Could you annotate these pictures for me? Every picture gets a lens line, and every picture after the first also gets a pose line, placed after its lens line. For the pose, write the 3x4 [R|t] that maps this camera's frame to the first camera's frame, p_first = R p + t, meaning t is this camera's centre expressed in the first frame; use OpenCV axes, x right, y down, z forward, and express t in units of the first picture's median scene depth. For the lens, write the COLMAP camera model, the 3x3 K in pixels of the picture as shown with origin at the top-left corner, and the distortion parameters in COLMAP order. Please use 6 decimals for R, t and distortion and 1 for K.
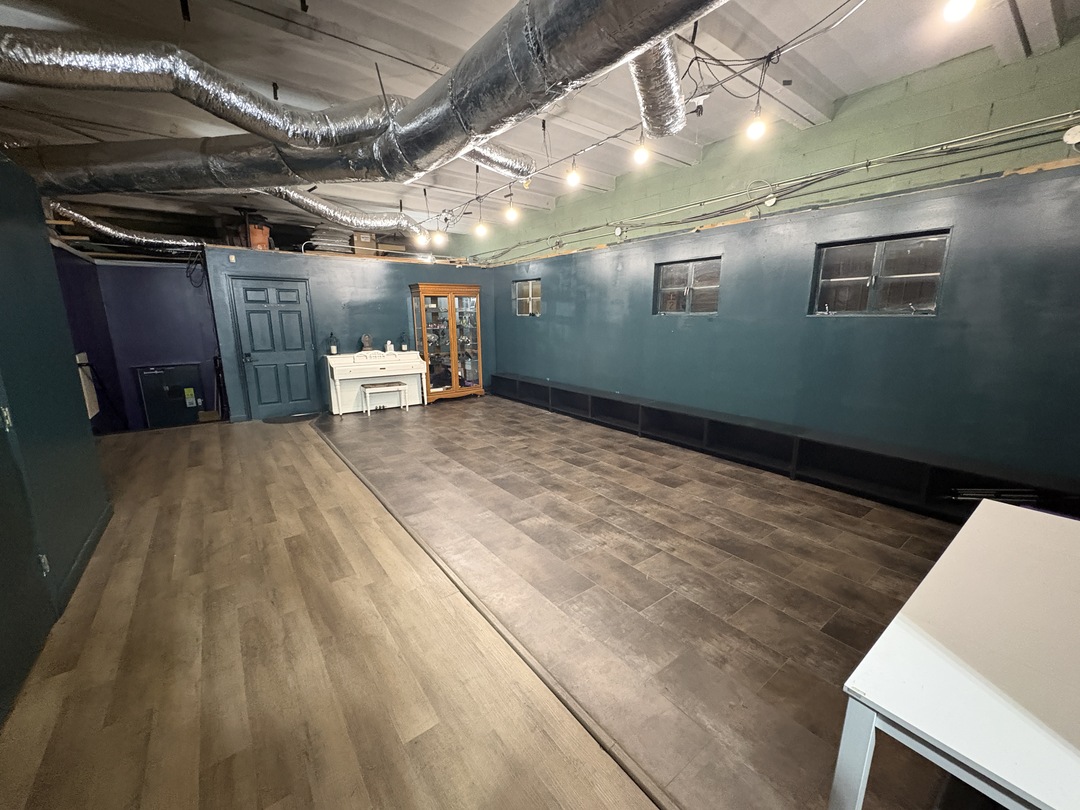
lens RADIAL K [[430.5, 0, 536.1], [0, 430.5, 407.9], [0, 0, 1]] dist [0.001627, 0.000200]
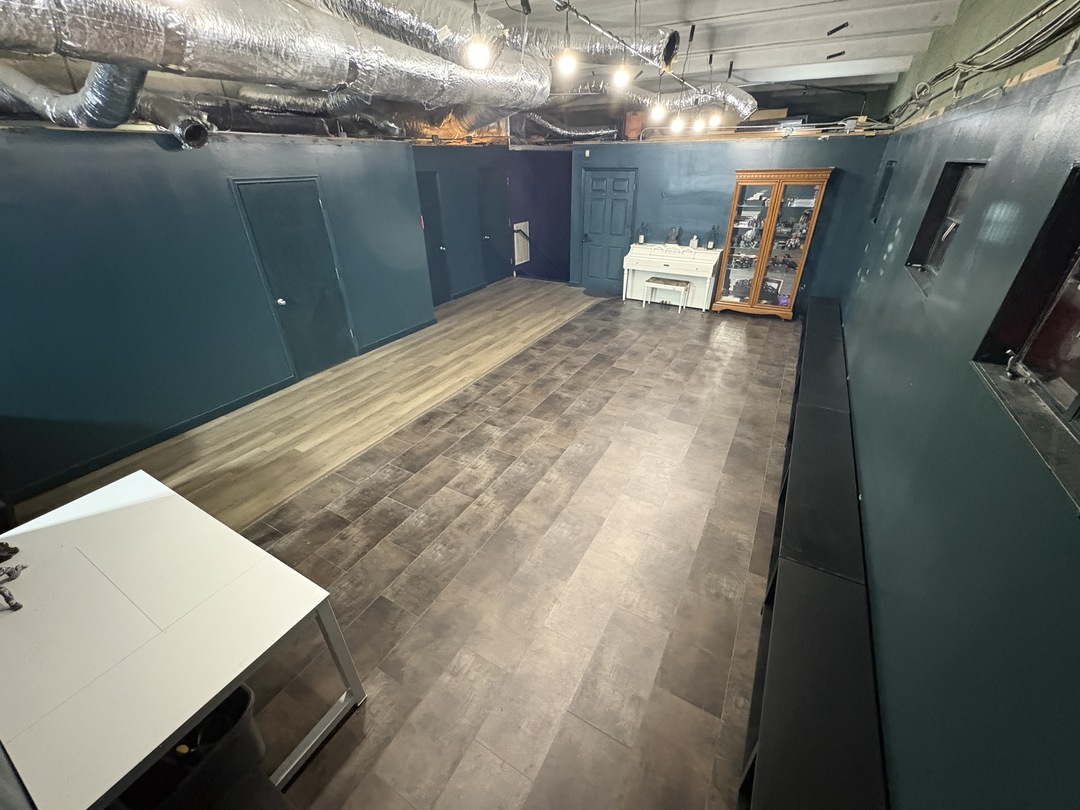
lens RADIAL K [[430.5, 0, 538.4], [0, 430.5, 405.0], [0, 0, 1]] dist [0.001627, 0.000200]
pose [[0.395397, 0.451118, -0.800097, 0.726302], [-0.180407, 0.892255, 0.413925, -0.244012], [0.900619, -0.019322, 0.434179, 0.417272]]
